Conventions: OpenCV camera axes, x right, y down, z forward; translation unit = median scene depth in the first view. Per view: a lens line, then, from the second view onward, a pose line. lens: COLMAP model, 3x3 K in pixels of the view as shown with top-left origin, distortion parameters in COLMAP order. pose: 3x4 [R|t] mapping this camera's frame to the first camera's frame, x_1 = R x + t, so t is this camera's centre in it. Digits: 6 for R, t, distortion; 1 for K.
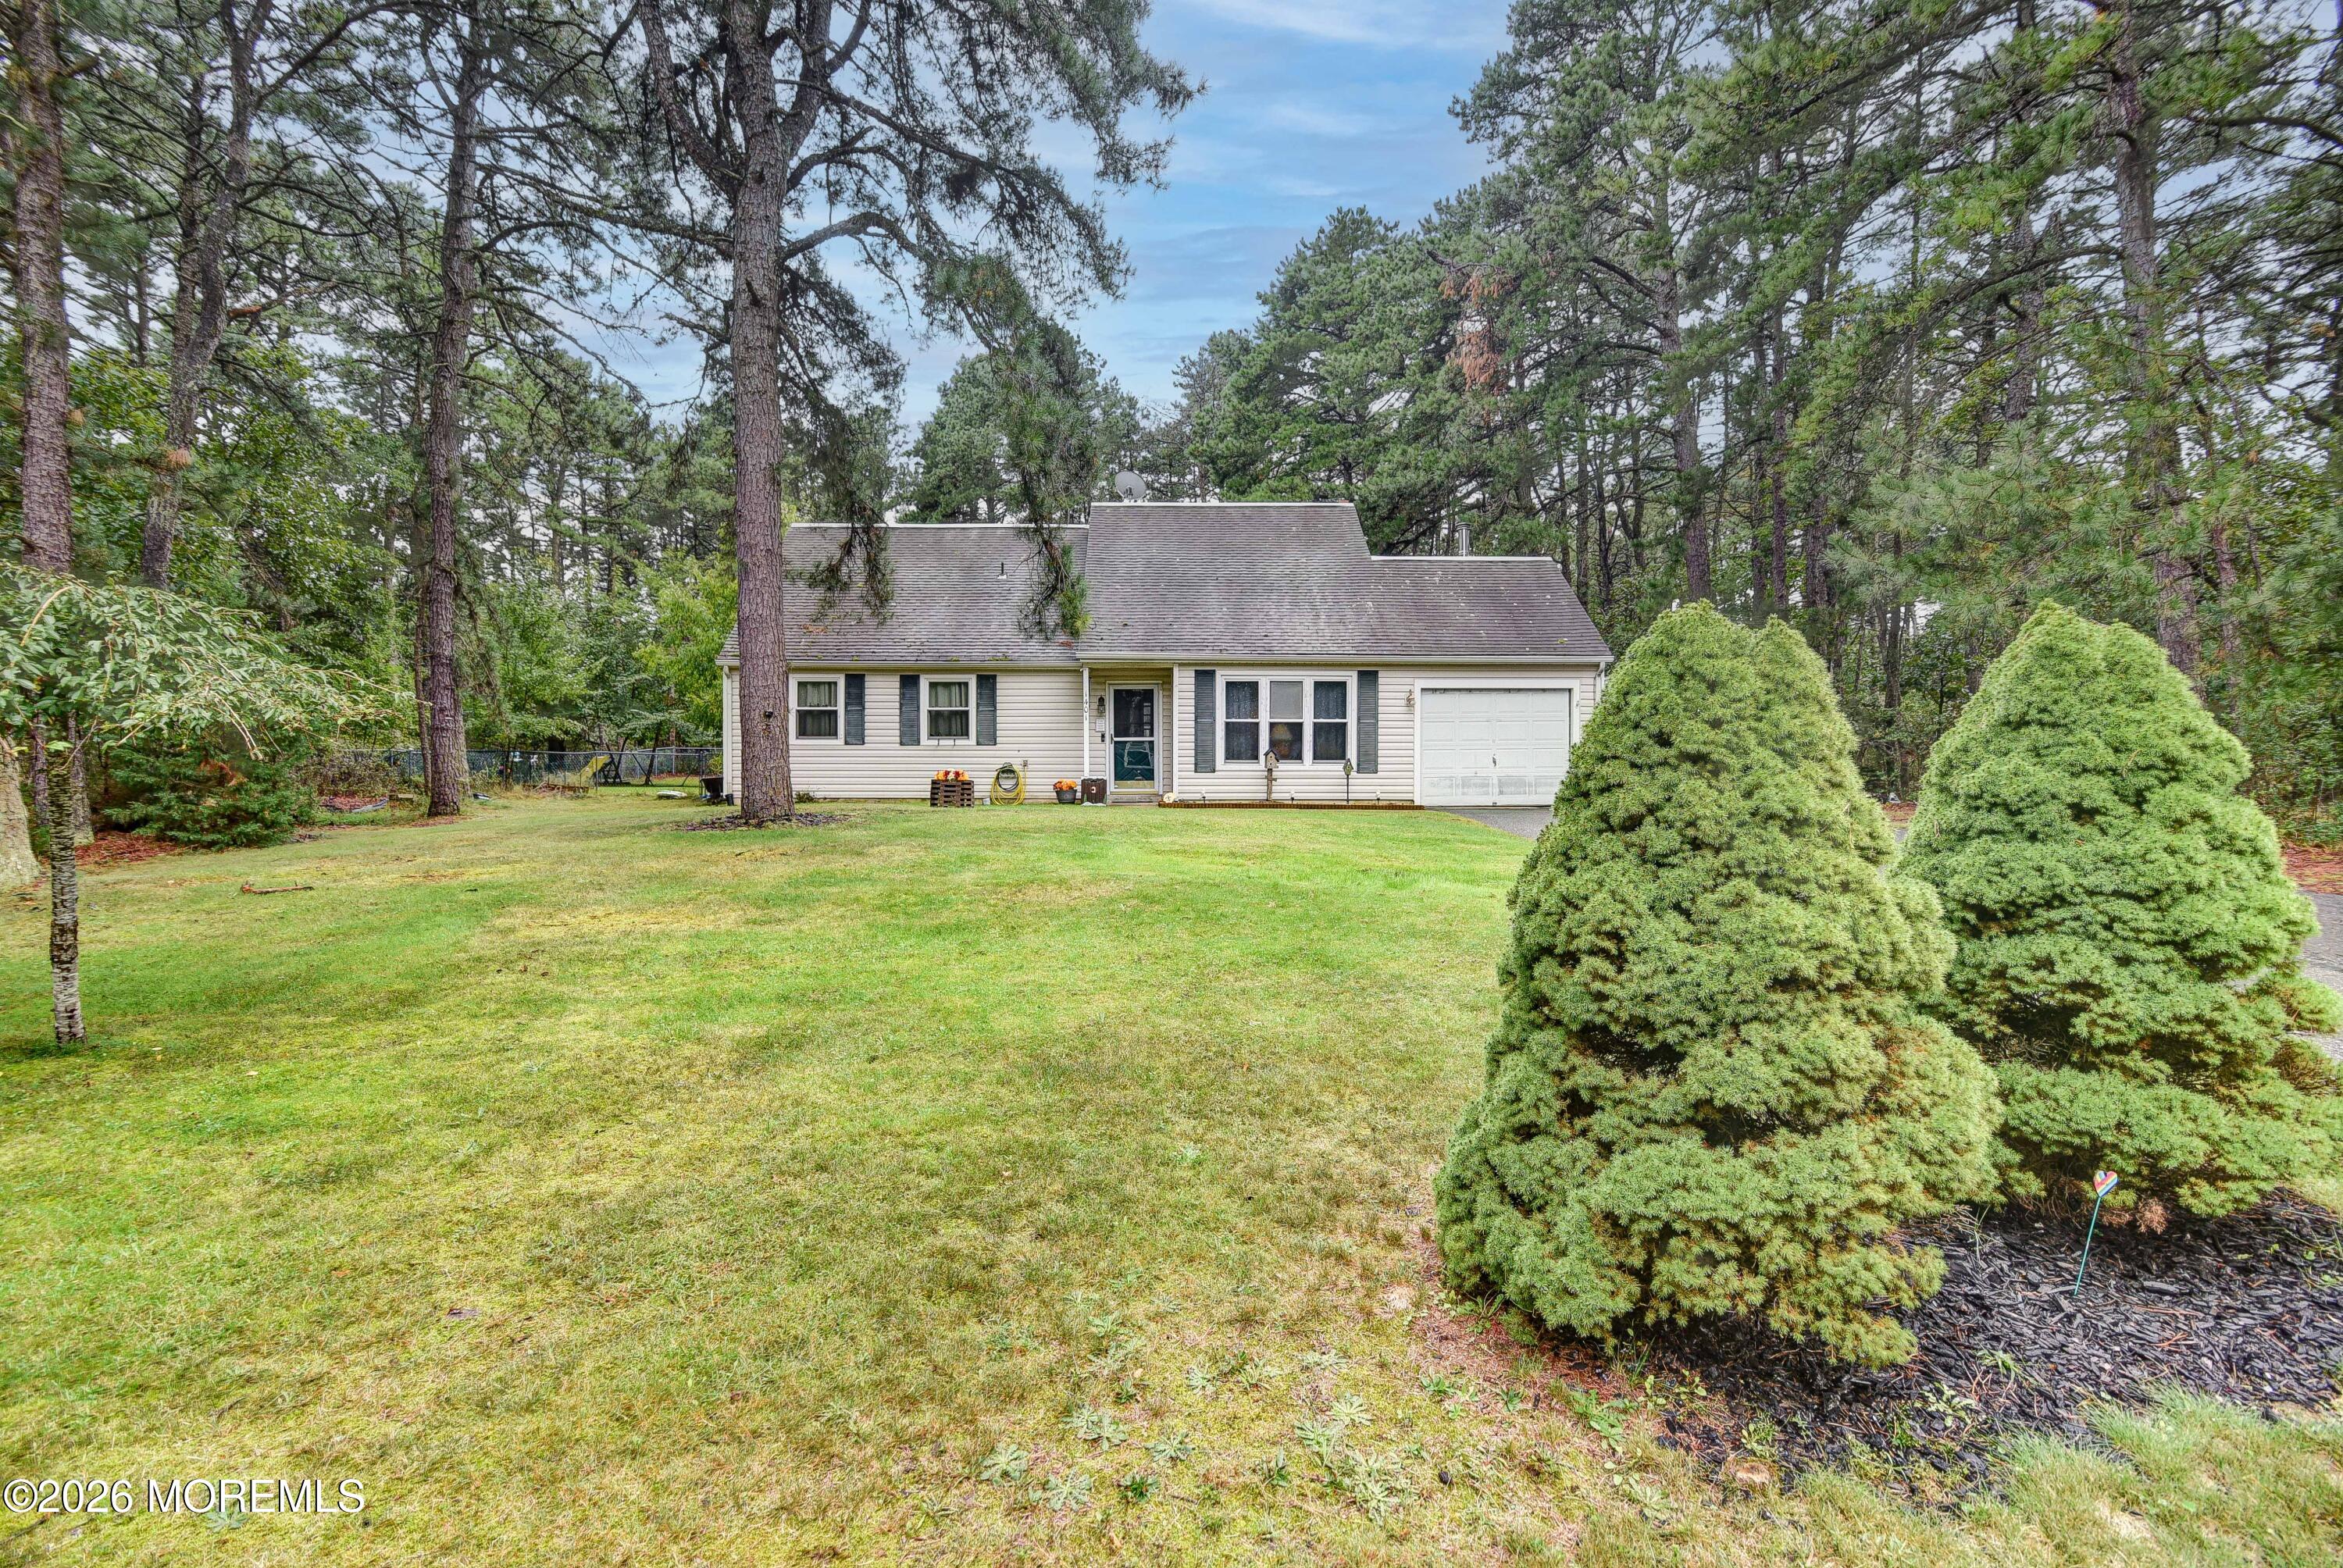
lens RADIAL K [[1144.3, 0, 1166.7], [0, 1144.3, 799.7], [0, 0, 1]] dist [-0.018357, -0.000337]
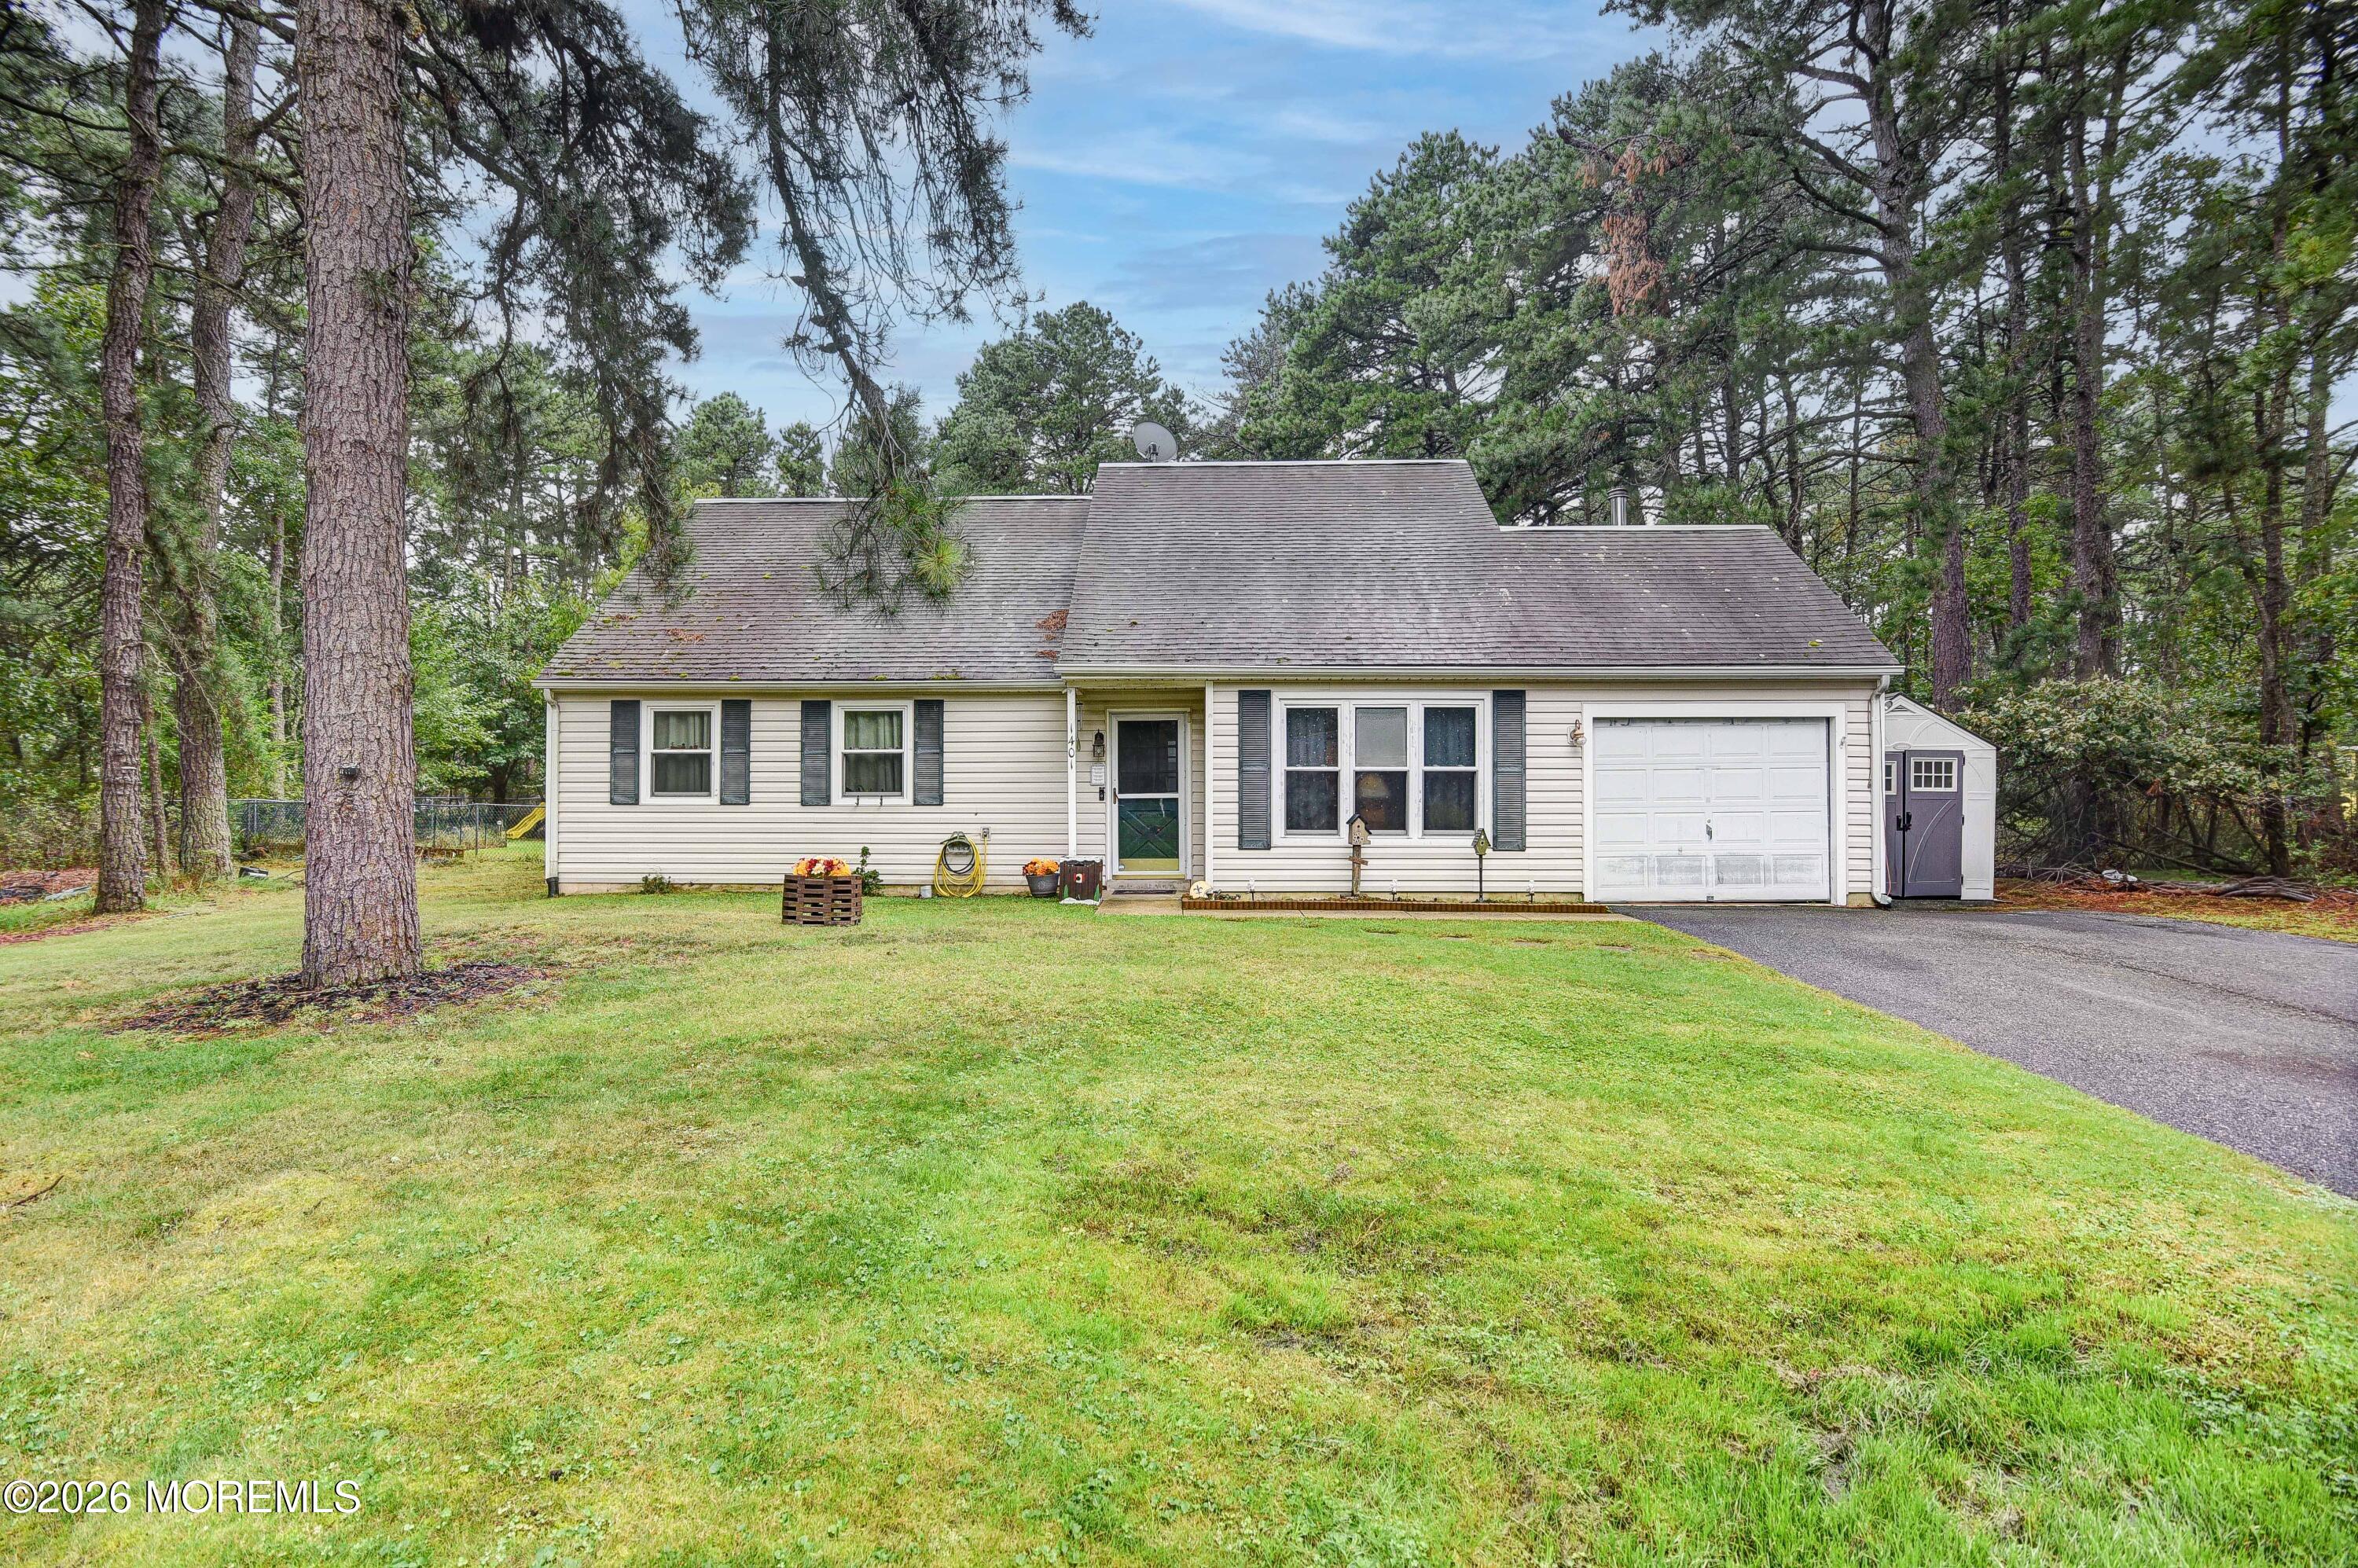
lens RADIAL K [[1196.5, 0, 1176.8], [0, 1196.5, 820.6], [0, 0, 1]] dist [-0.004814, -0.000517]
pose [[0.999224, -0.000711, -0.039373, 0.015840], [0.000142, 0.999895, -0.014456, -0.029846], [0.039379, 0.014439, 0.999120, 0.319312]]
